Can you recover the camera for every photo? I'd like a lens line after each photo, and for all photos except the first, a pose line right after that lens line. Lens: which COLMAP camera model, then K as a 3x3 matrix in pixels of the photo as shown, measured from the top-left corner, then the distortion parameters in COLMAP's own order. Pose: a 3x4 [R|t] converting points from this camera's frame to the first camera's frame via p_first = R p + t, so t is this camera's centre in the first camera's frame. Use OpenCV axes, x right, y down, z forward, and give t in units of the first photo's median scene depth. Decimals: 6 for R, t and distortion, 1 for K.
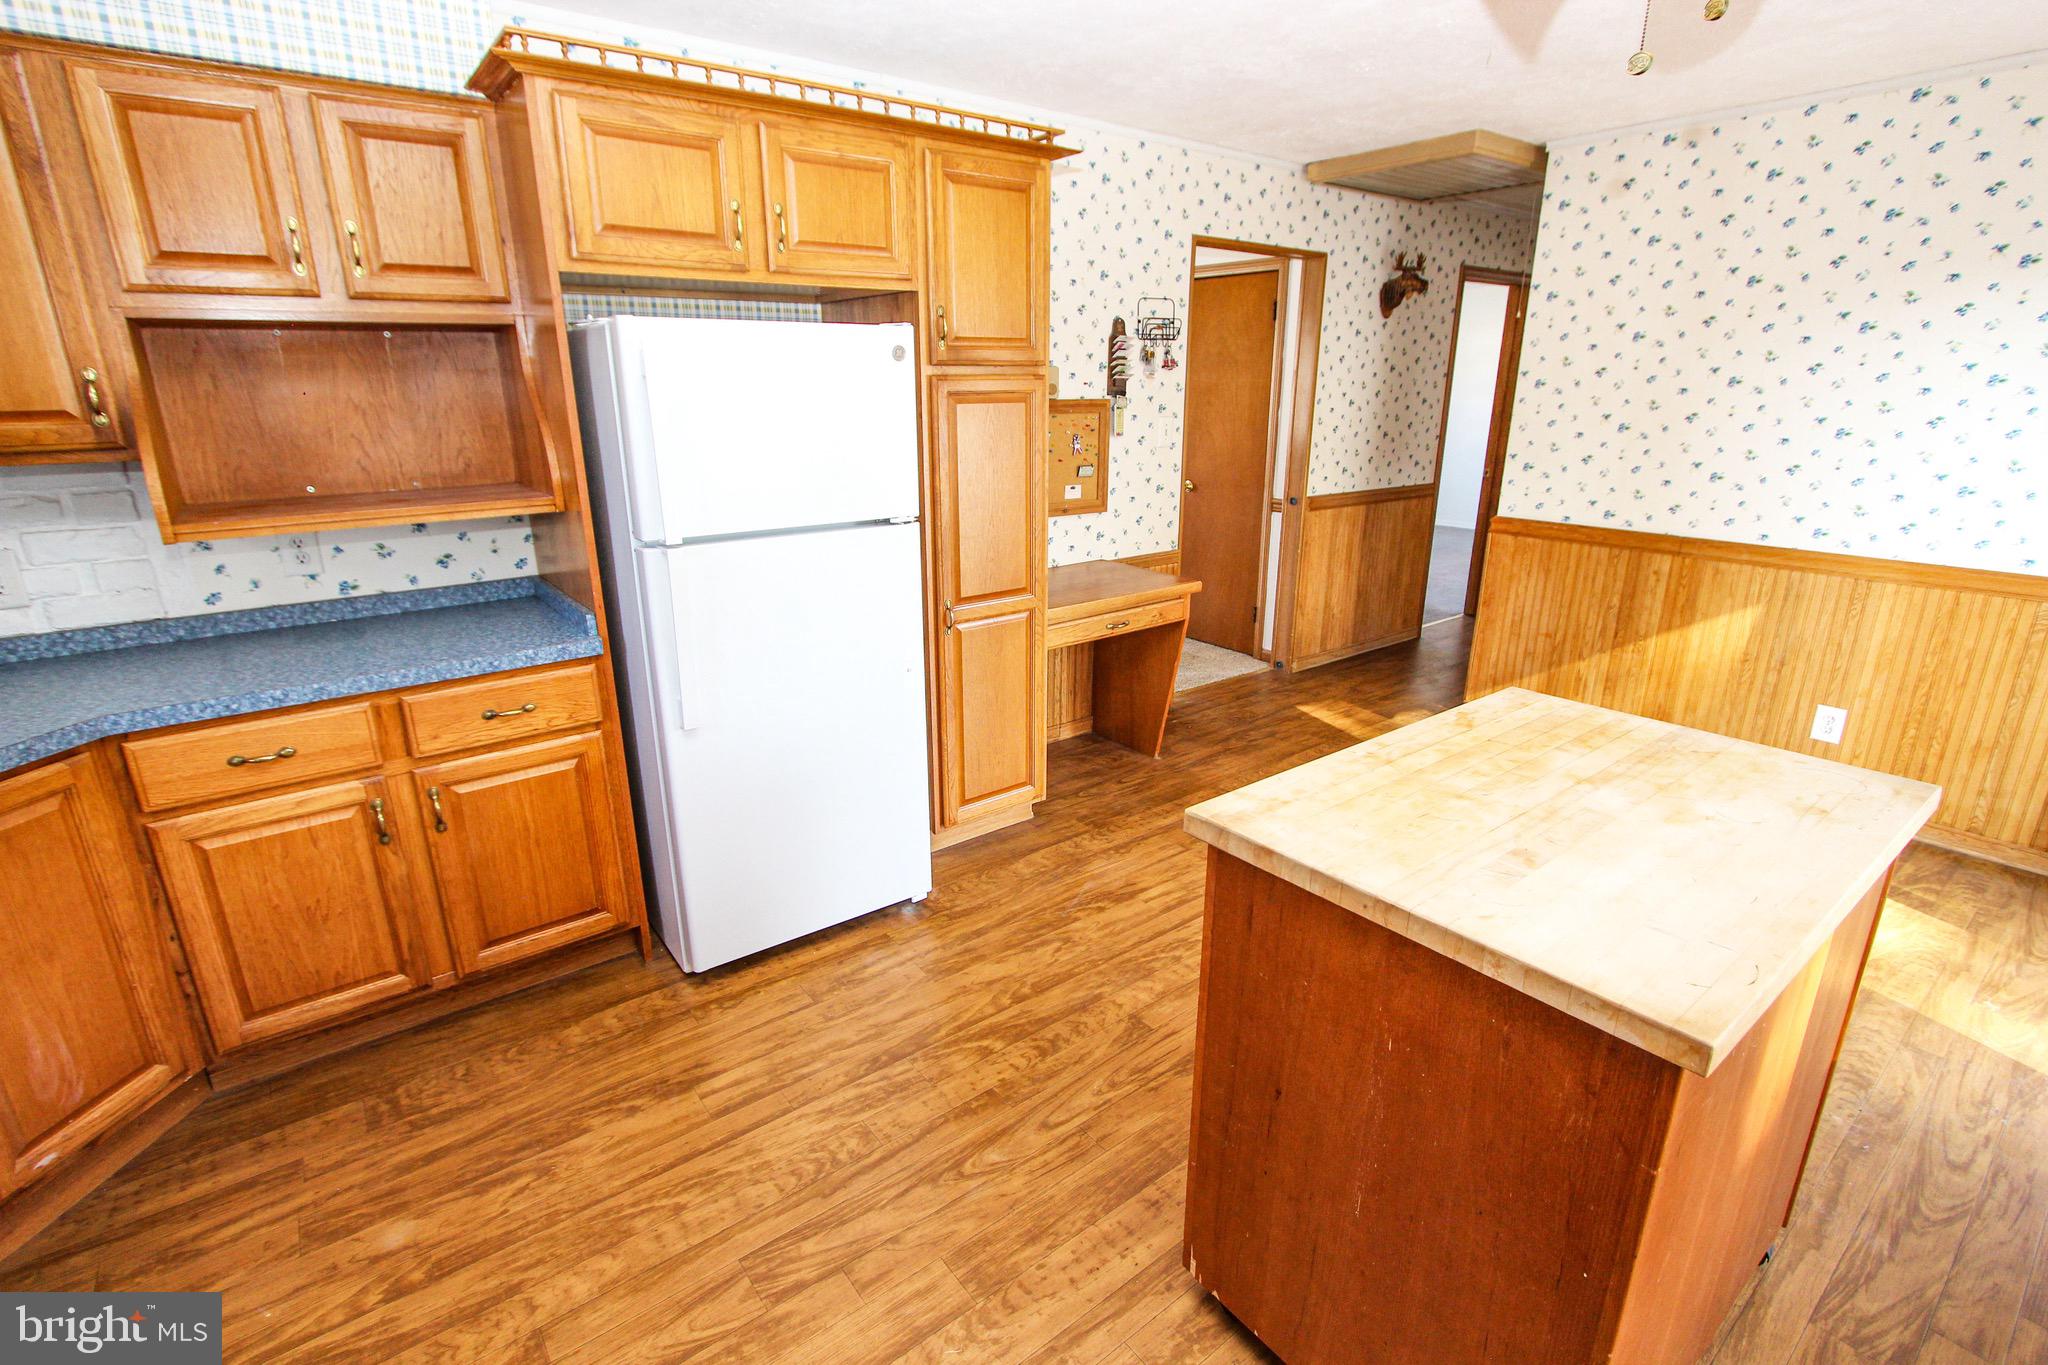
lens RADIAL K [[939.7, 0, 1013.7], [0, 939.7, 684.2], [0, 0, 1]] dist [-0.029367, 0.003744]
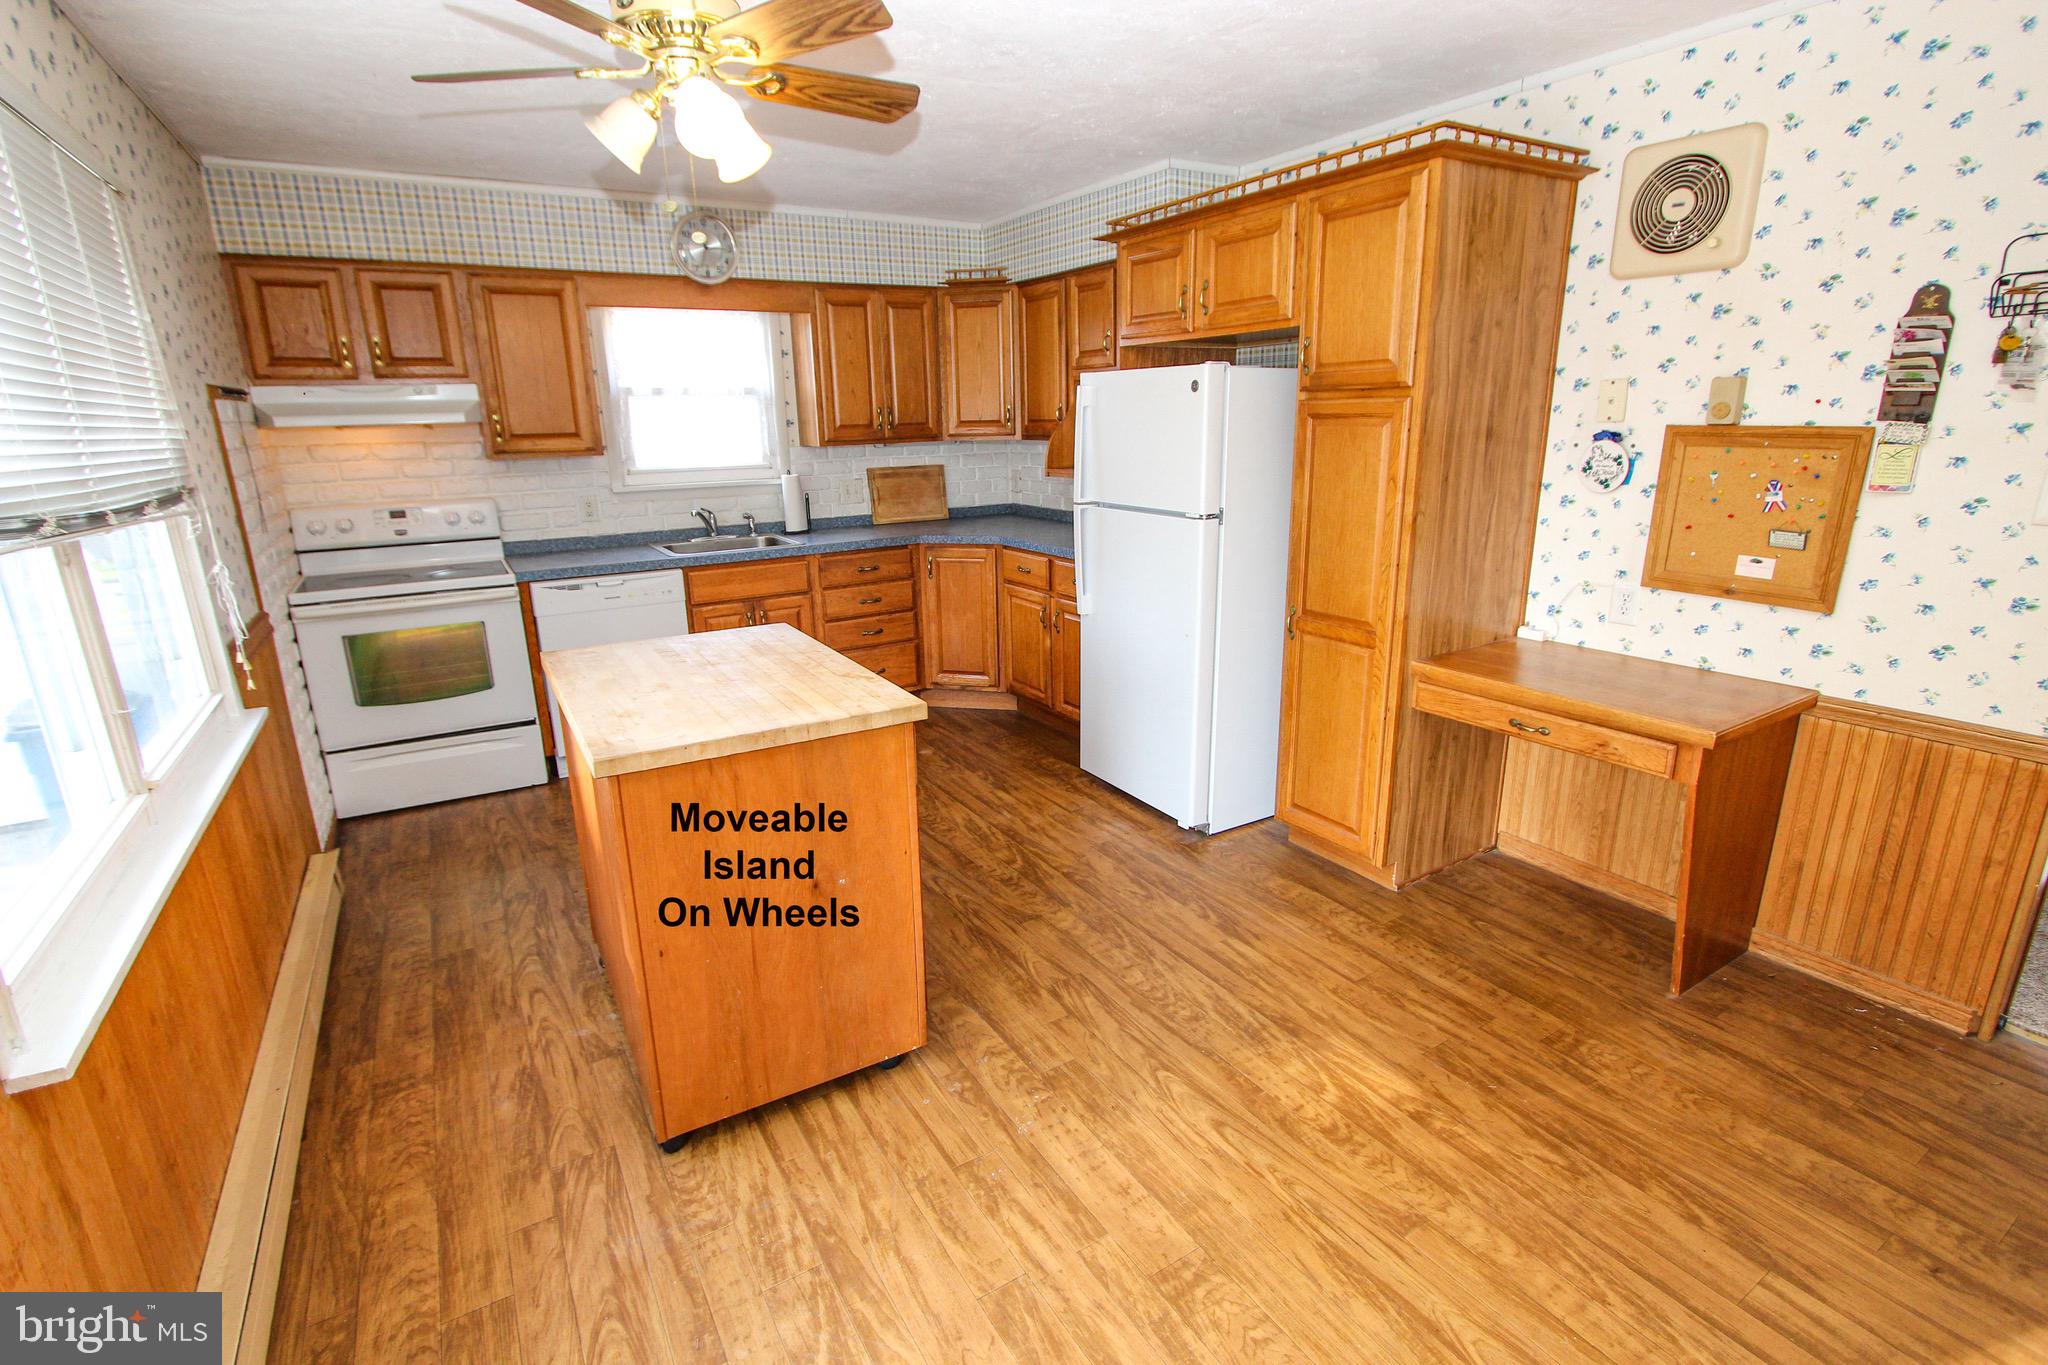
lens RADIAL K [[939.7, 0, 1012.3], [0, 939.7, 683.5], [0, 0, 1]] dist [-0.029367, 0.003744]
pose [[-0.103345, 0.281033, -0.954118, 0.781671], [-0.282552, 0.911440, 0.299066, -0.184292], [0.953669, 0.300495, -0.014786, 0.564380]]
